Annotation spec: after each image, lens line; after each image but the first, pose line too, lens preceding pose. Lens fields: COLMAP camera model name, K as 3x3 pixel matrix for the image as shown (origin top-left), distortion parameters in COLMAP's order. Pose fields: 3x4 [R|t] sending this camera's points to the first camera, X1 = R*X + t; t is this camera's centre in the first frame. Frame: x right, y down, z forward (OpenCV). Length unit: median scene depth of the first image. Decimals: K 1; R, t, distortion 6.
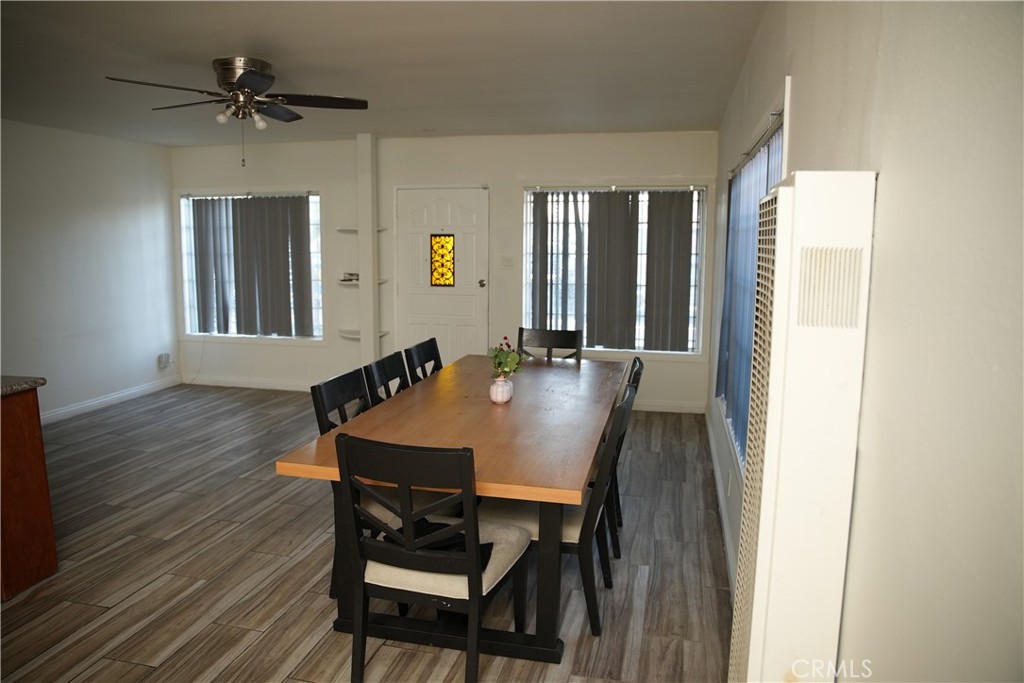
lens RADIAL K [[708.6, 0, 509.8], [0, 708.6, 337.5], [0, 0, 1]] dist [-0.137991, 0.103086]
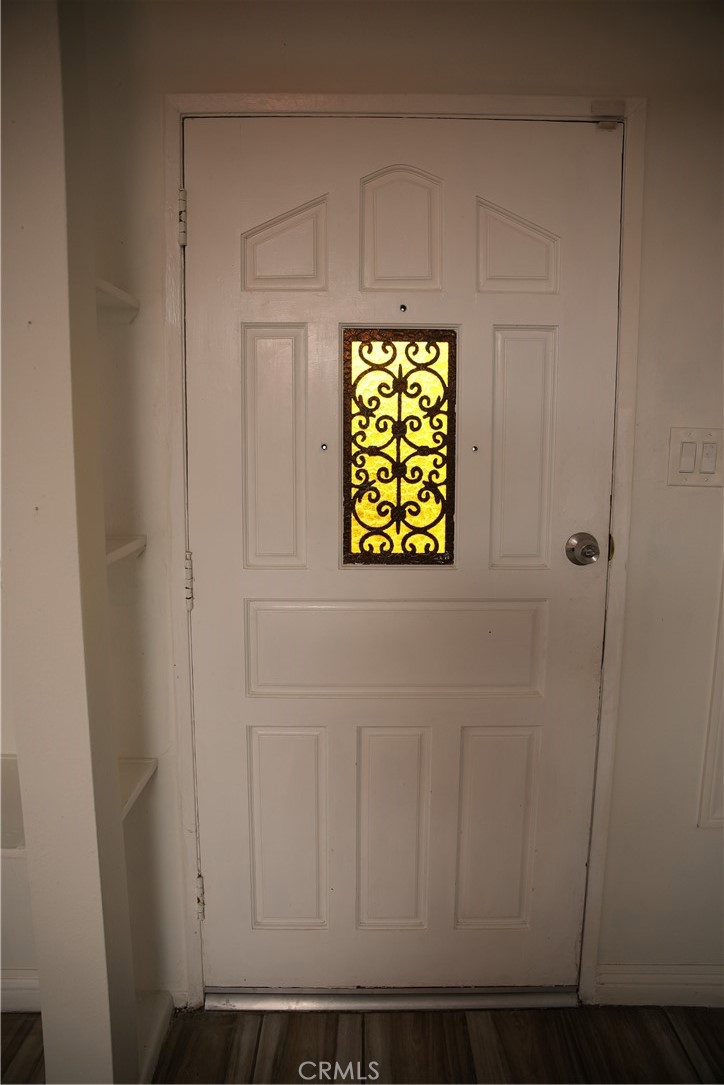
lens RADIAL K [[750.8, 0, 362.1], [0, 750.8, 543.8], [0, 0, 1]] dist [-0.137991, 0.103086]
pose [[0.971976, -0.035561, 0.232373, -0.163857], [0.030917, 0.999243, 0.023595, -0.085619], [-0.233036, -0.015750, 0.972341, 0.779933]]
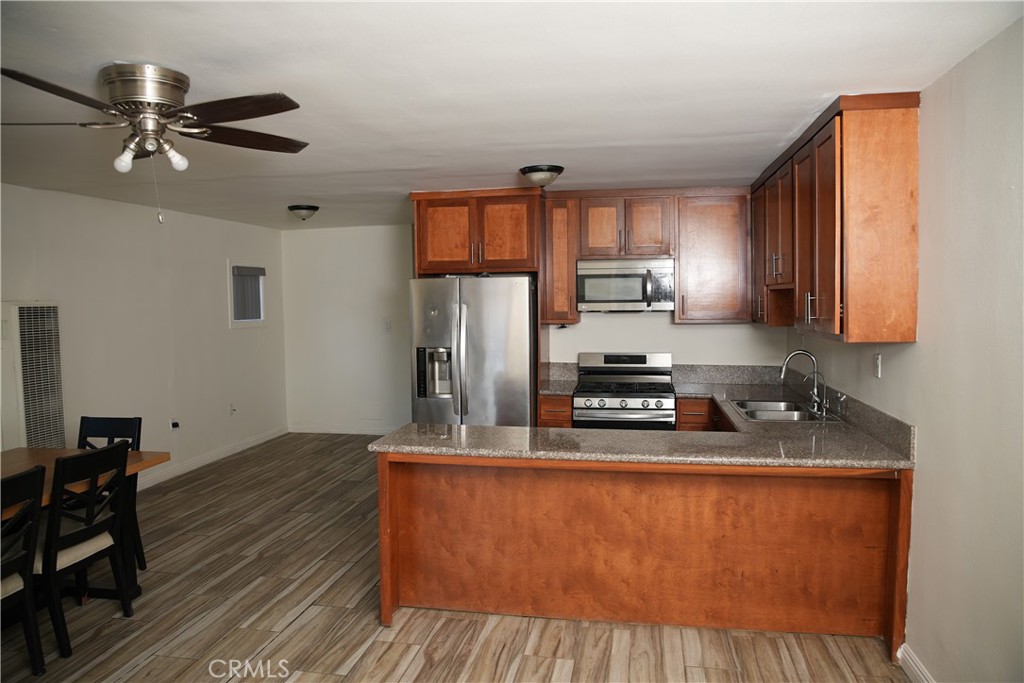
lens RADIAL K [[708.6, 0, 510.0], [0, 708.6, 343.2], [0, 0, 1]] dist [-0.137991, 0.103086]
pose [[-0.998880, 0.009925, -0.046254, -0.391245], [0.000318, 0.979132, 0.203223, -0.148577], [0.047305, 0.202981, -0.978039, 0.944052]]
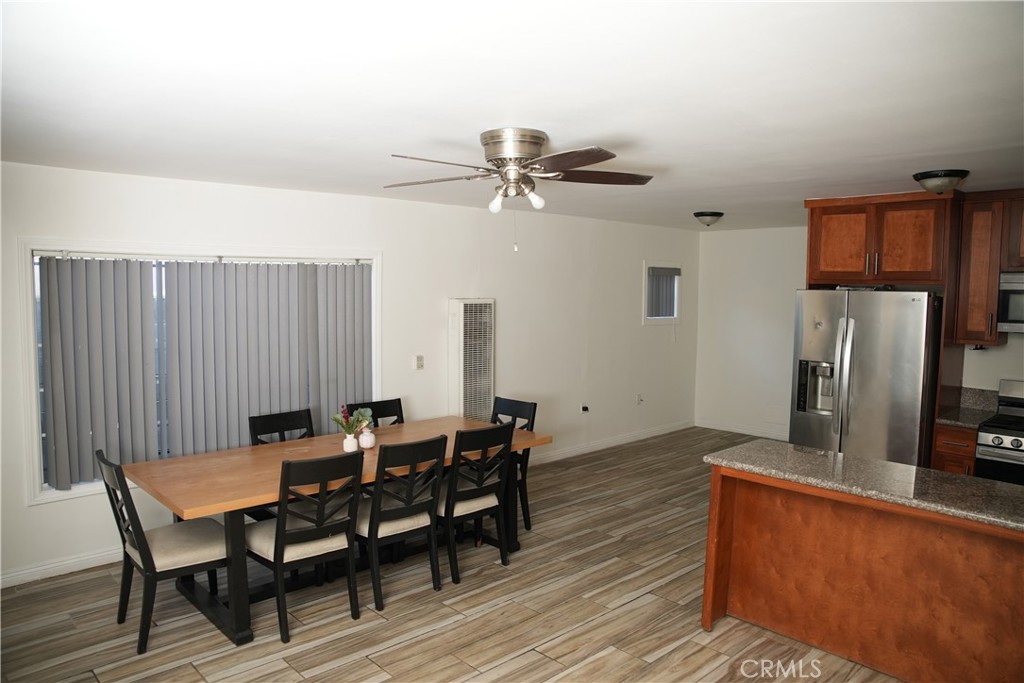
lens RADIAL K [[708.6, 0, 511.1], [0, 708.6, 339.8], [0, 0, 1]] dist [-0.137991, 0.103086]
pose [[-0.834152, -0.055962, 0.548688, -0.476831], [0.062918, 0.978689, 0.195471, -0.173401], [-0.547934, 0.197575, -0.812855, 0.952977]]
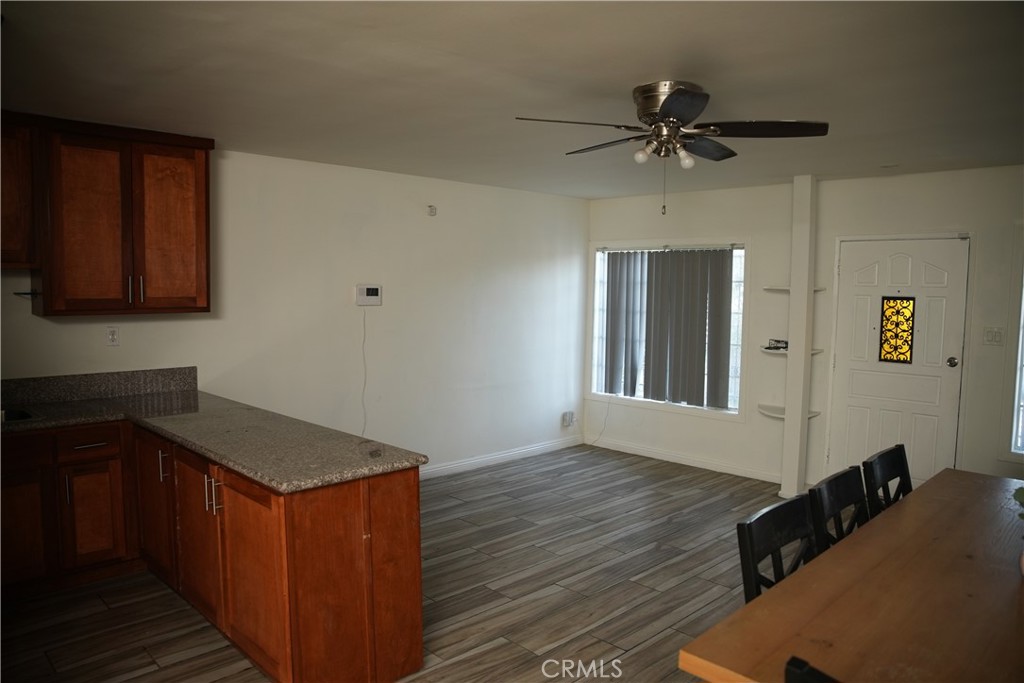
lens RADIAL K [[708.6, 0, 510.1], [0, 708.6, 339.0], [0, 0, 1]] dist [-0.137991, 0.103086]
pose [[0.842888, 0.047078, -0.536026, -0.049002], [-0.084740, 0.995348, -0.045832, -0.027041], [0.531375, 0.084054, 0.842956, 0.122545]]
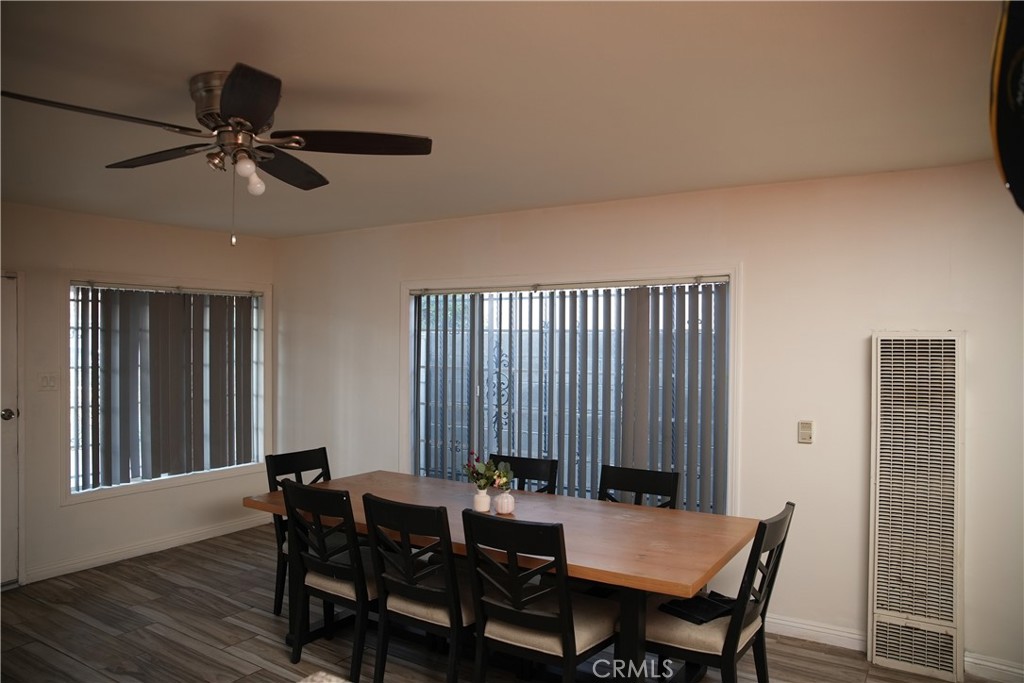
lens RADIAL K [[708.6, 0, 509.6], [0, 708.6, 333.8], [0, 0, 1]] dist [-0.137991, 0.103086]
pose [[0.337690, 0.003043, 0.941252, -0.491964], [0.130475, 0.990189, -0.050012, -0.057234], [-0.932170, 0.139698, 0.333980, 0.312588]]
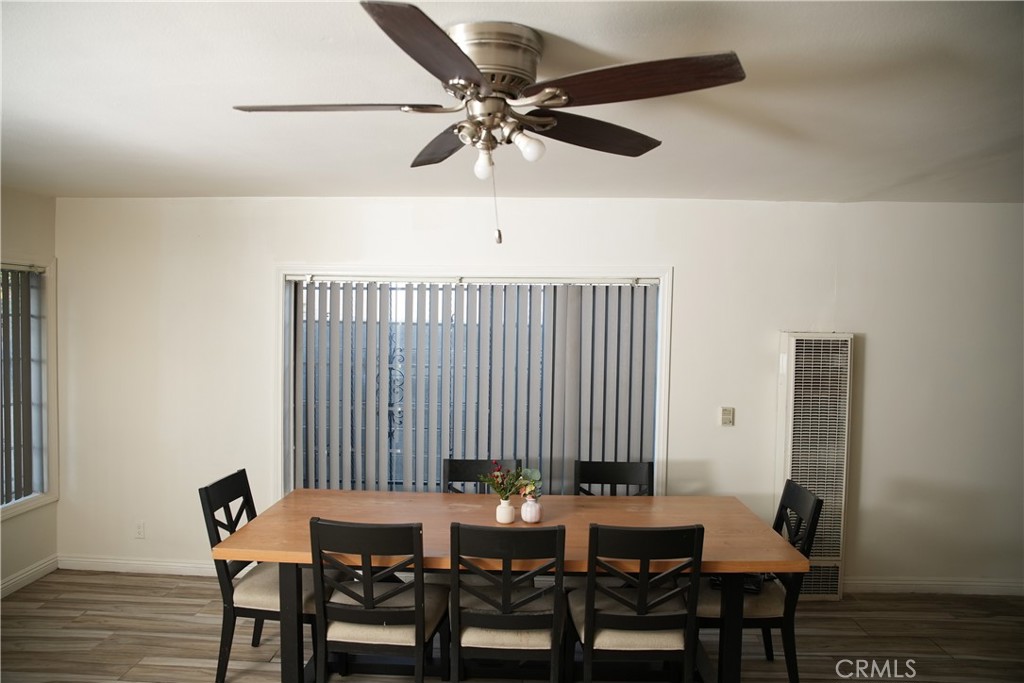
lens RADIAL K [[708.6, 0, 509.9], [0, 708.6, 341.3], [0, 0, 1]] dist [-0.137991, 0.103086]
pose [[-0.193709, -0.040999, 0.980202, -0.487553], [0.122100, 0.990351, 0.065553, -0.114466], [-0.973431, 0.132380, -0.186834, 0.599729]]
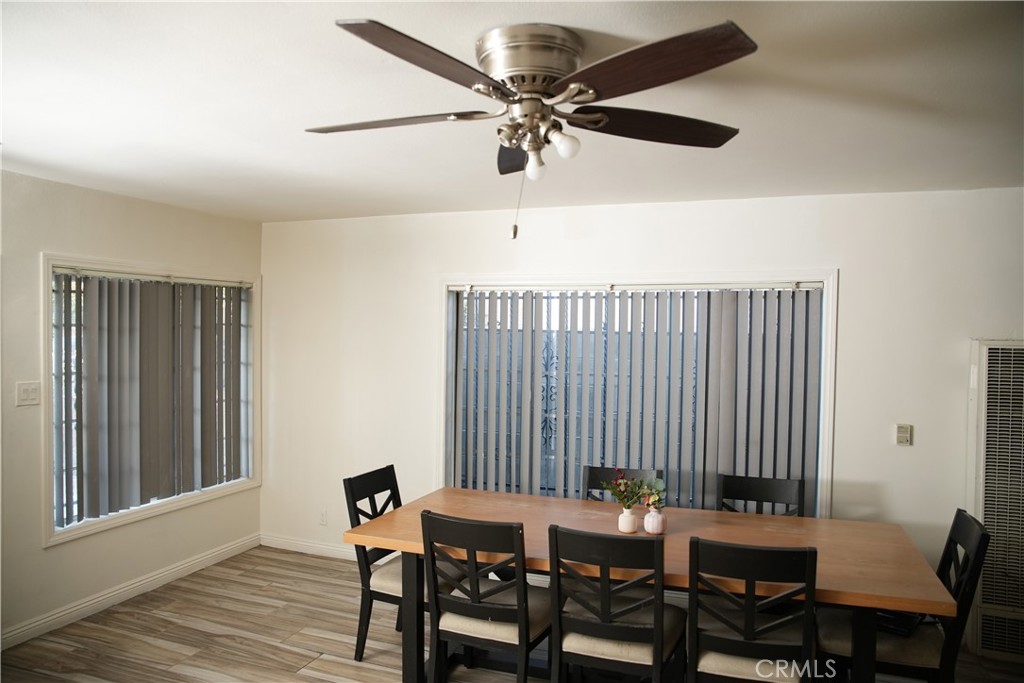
lens RADIAL K [[708.6, 0, 512.0], [0, 708.6, 340.6], [0, 0, 1]] dist [-0.137991, 0.103086]
pose [[0.125233, -0.019767, 0.991930, -0.493012], [0.128142, 0.991749, 0.003585, -0.098575], [-0.983817, 0.126659, 0.126733, 0.527308]]
